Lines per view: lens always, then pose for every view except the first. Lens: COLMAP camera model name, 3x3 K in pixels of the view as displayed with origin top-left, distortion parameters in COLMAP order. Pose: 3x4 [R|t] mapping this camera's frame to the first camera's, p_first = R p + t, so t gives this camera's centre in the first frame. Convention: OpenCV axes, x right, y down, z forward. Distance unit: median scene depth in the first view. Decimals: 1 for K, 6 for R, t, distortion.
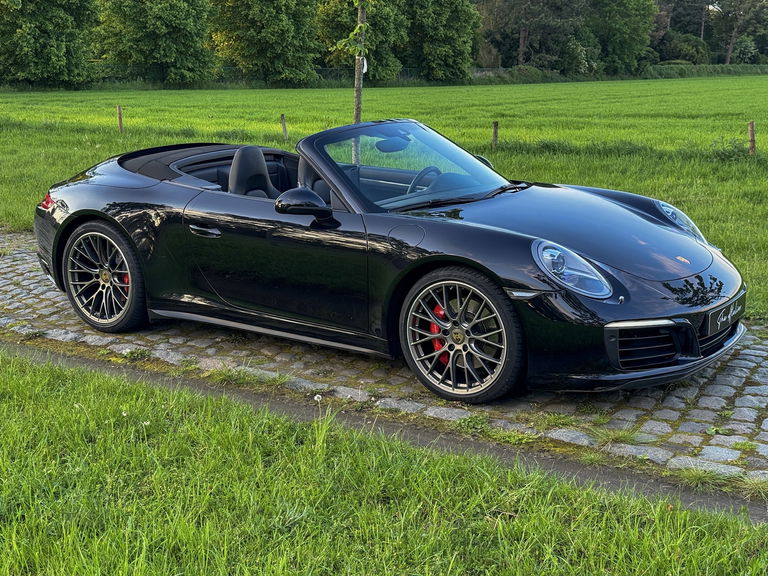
lens RADIAL K [[1073.9, 0, 386.9], [0, 1073.9, 288.4], [0, 0, 1]] dist [0.097159, 0.000000]
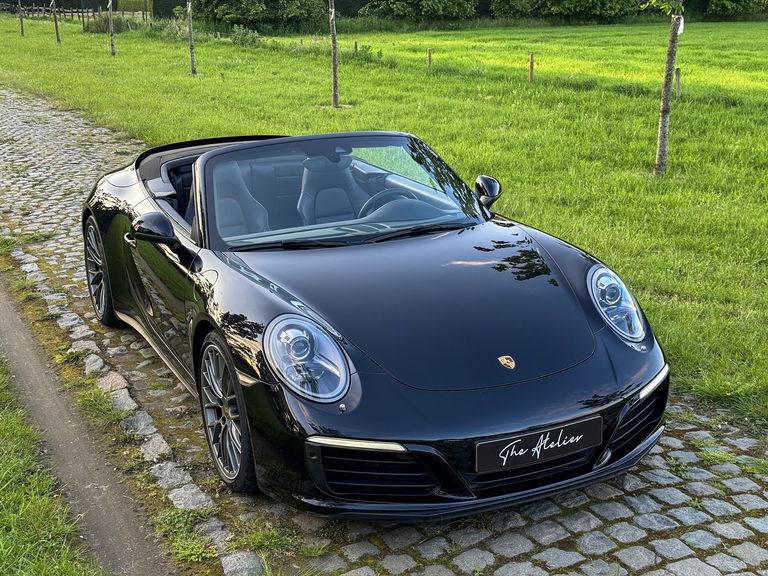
lens RADIAL K [[1073.9, 0, 383.6], [0, 1073.9, 287.3], [0, 0, 1]] dist [0.097159, 0.000000]
pose [[0.864515, 0.131727, -0.485038, 0.505778], [-0.100518, 0.990862, 0.089939, -0.123804], [0.492453, -0.028999, 0.869856, 0.282101]]
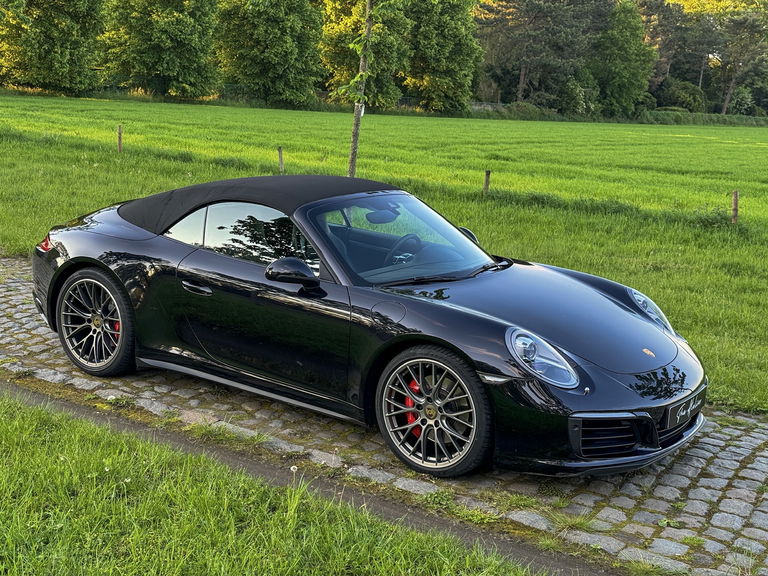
lens RADIAL K [[1073.9, 0, 384.4], [0, 1073.9, 287.4], [0, 0, 1]] dist [0.097159, 0.000000]
pose [[0.997594, 0.068634, 0.009737, 0.002251], [-0.068409, 0.997419, -0.021828, -0.044665], [-0.011210, 0.021109, 0.999714, -0.045297]]
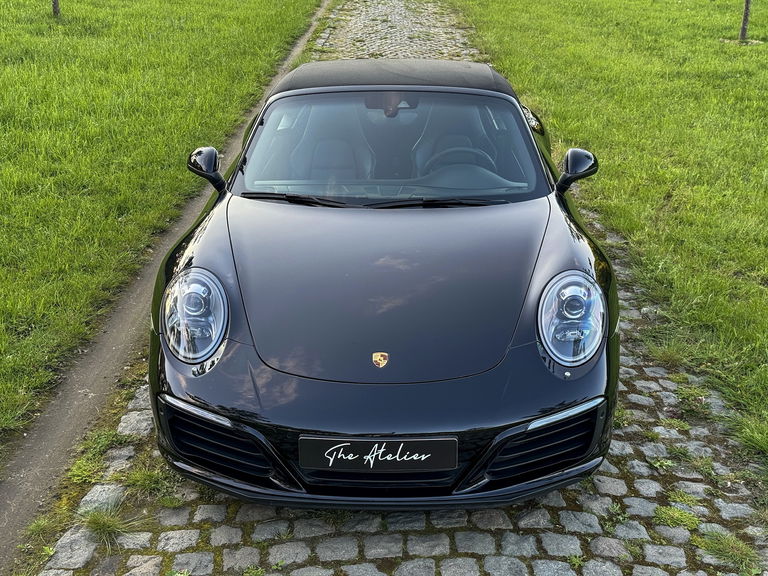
lens RADIAL K [[1073.9, 0, 378.9], [0, 1073.9, 290.4], [0, 0, 1]] dist [0.097159, 0.000000]
pose [[0.549429, 0.299514, -0.780012, 0.729651], [-0.193544, 0.953773, 0.229907, -0.207402], [0.812815, 0.024648, 0.582000, 0.542036]]
